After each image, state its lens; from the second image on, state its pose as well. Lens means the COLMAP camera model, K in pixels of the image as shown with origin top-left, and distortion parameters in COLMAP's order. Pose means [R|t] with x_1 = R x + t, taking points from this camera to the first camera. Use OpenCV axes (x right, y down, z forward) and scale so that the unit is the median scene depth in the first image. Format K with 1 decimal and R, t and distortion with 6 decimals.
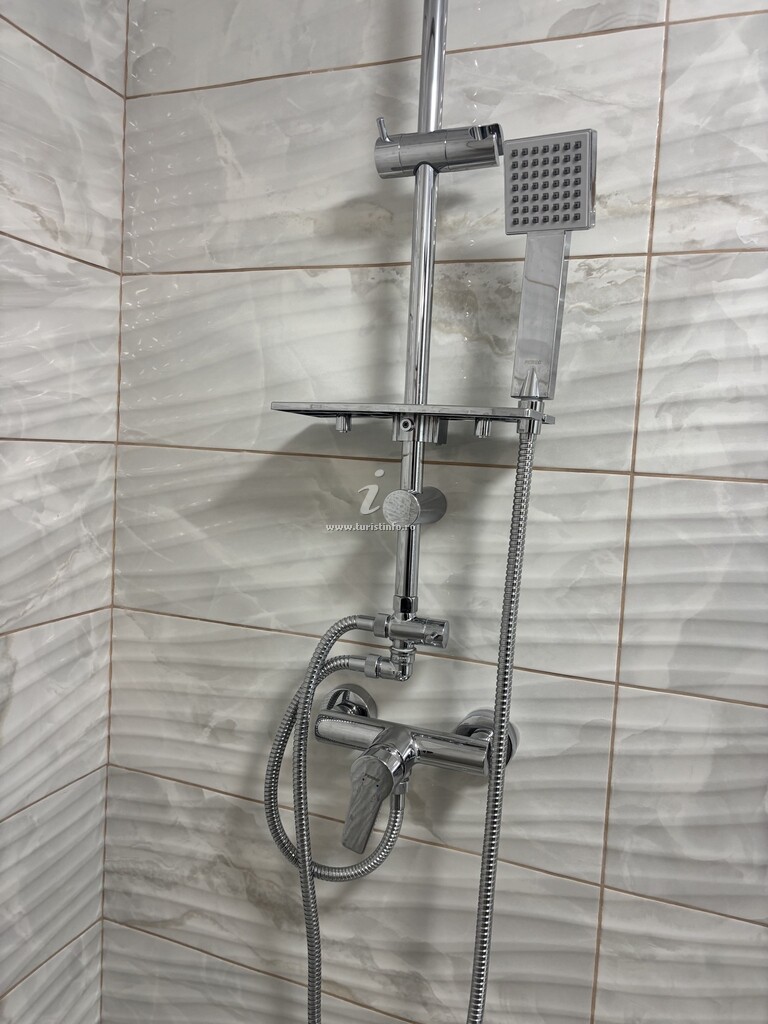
lens RADIAL K [[782.3, 0, 382.8], [0, 782.3, 505.6], [0, 0, 1]] dist [0.034760, -0.016579]
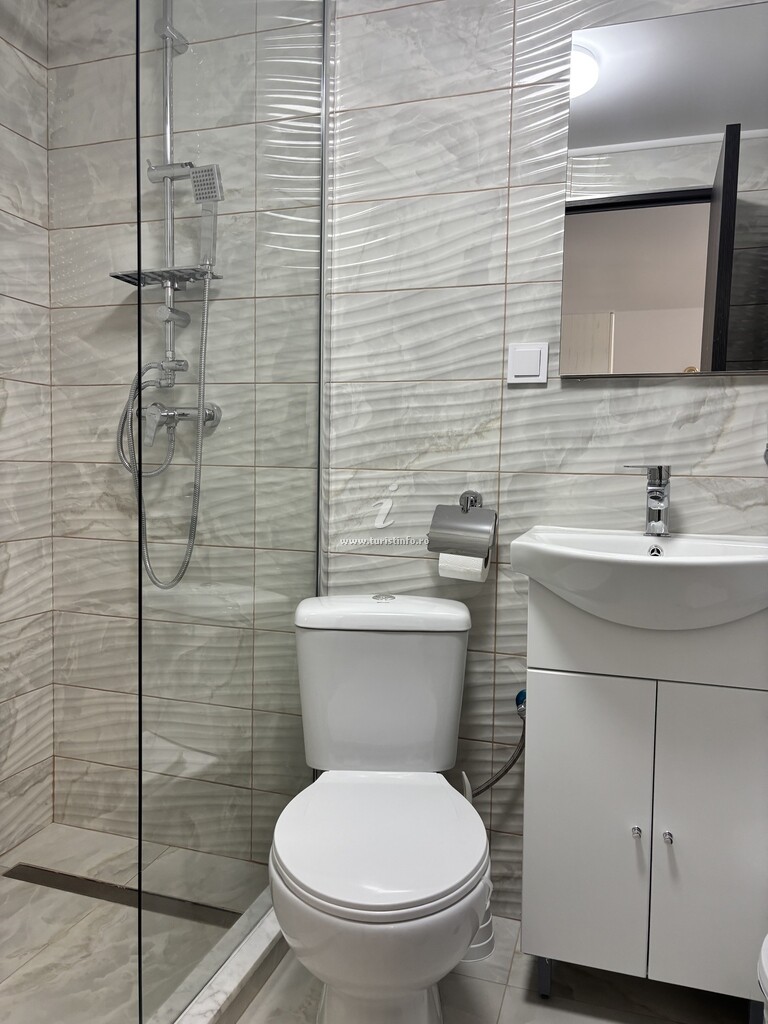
lens RADIAL K [[782.3, 0, 381.6], [0, 782.3, 512.7], [0, 0, 1]] dist [0.034760, -0.016579]
pose [[0.998271, -0.036308, 0.046224, 0.486790], [0.036786, 0.999278, -0.009520, 0.577181], [-0.045845, 0.011204, 0.998886, -1.292648]]
